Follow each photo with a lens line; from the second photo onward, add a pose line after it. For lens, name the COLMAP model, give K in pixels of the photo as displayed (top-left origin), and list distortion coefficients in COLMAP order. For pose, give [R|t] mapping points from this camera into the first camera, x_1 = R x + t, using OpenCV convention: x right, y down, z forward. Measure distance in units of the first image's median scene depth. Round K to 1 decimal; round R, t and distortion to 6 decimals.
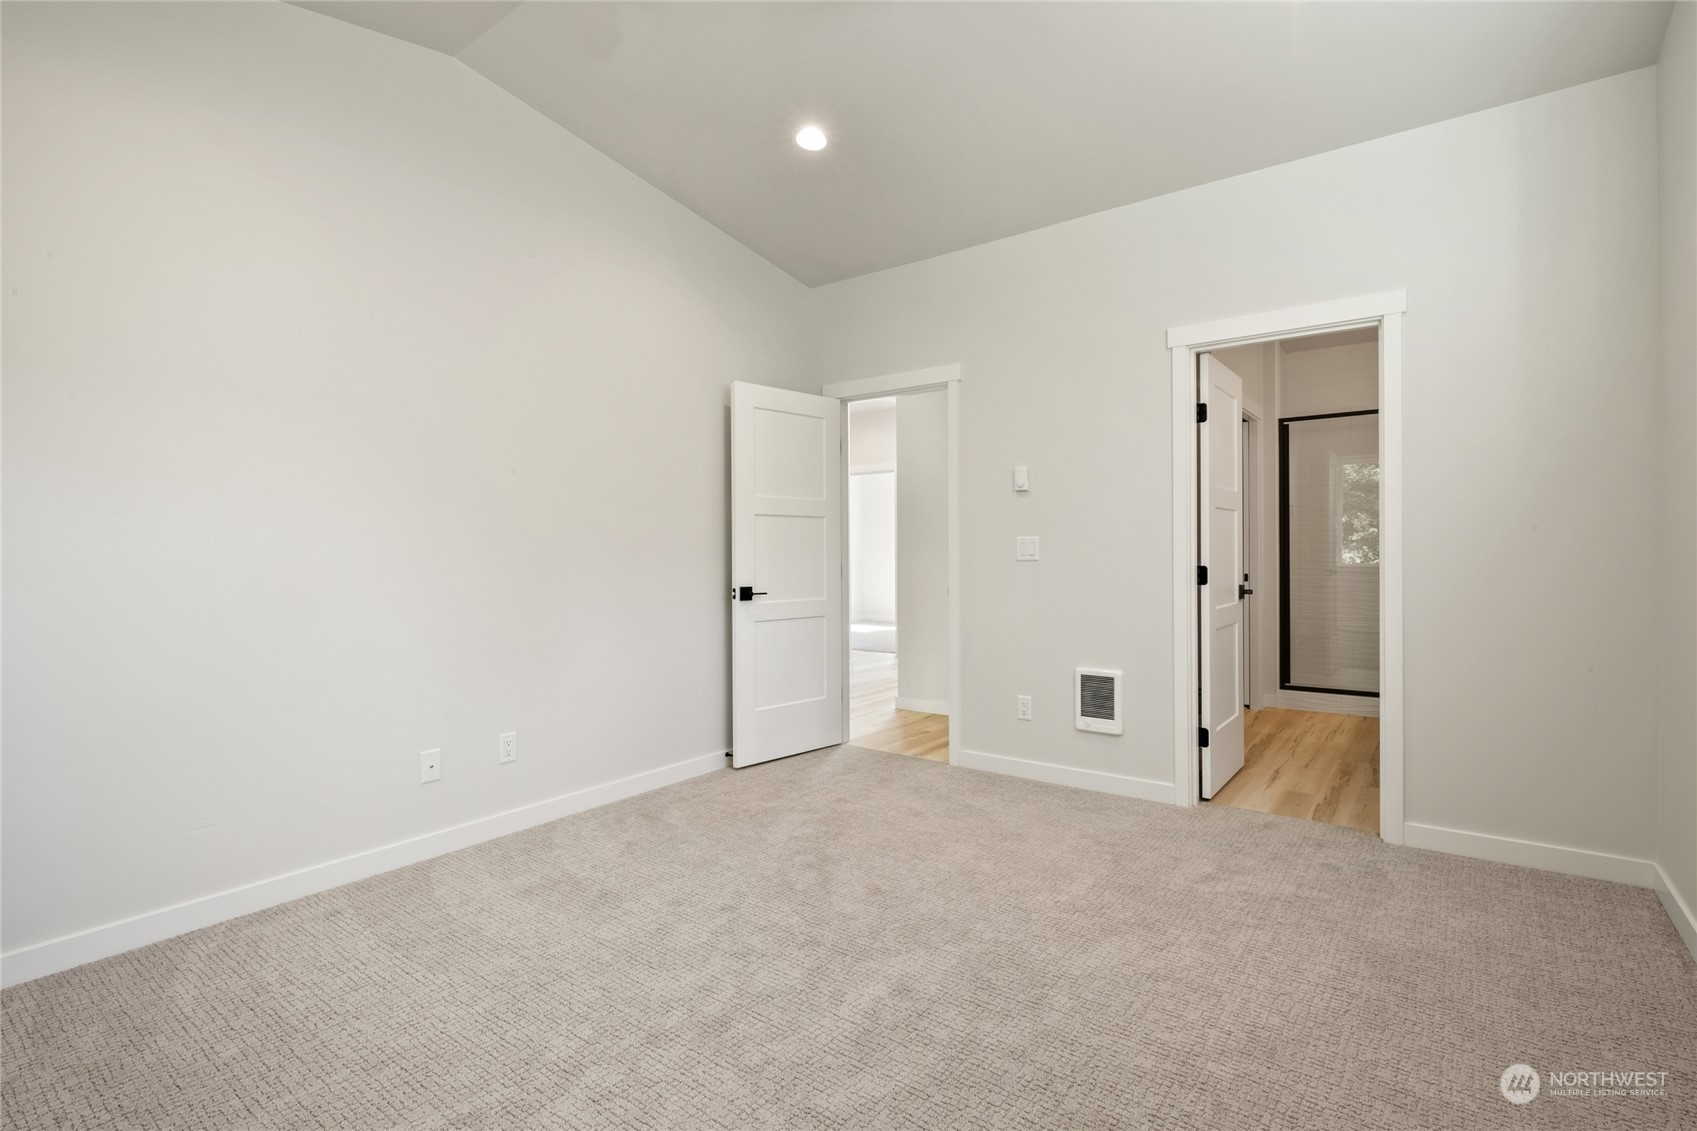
lens RADIAL K [[785.5, 0, 854.4], [0, 785.5, 553.8], [0, 0, 1]] dist [-0.003030, -0.005287]
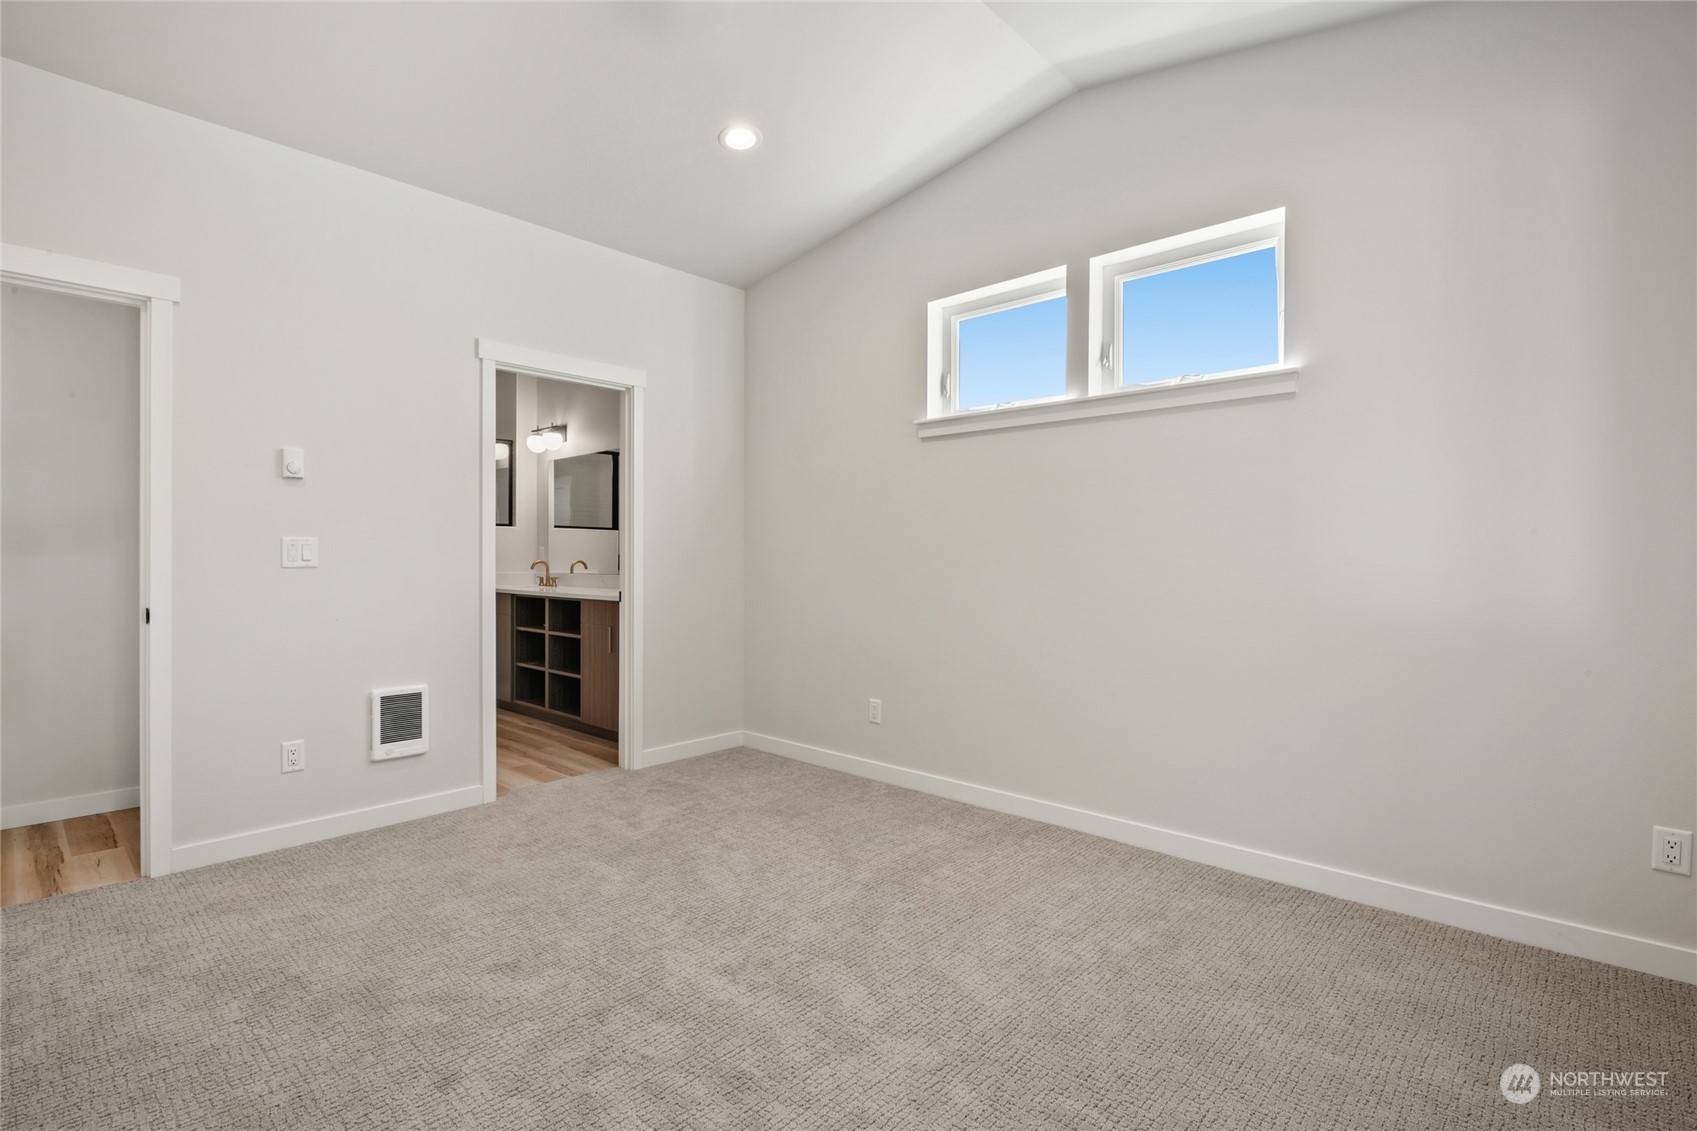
lens RADIAL K [[785.5, 0, 847.7], [0, 785.5, 565.8], [0, 0, 1]] dist [-0.003030, -0.005287]
pose [[0.102586, -0.003649, 0.994717, -0.639439], [-0.001186, 0.999992, 0.003790, 0.004171], [-0.994723, -0.001569, 0.102581, 0.476105]]
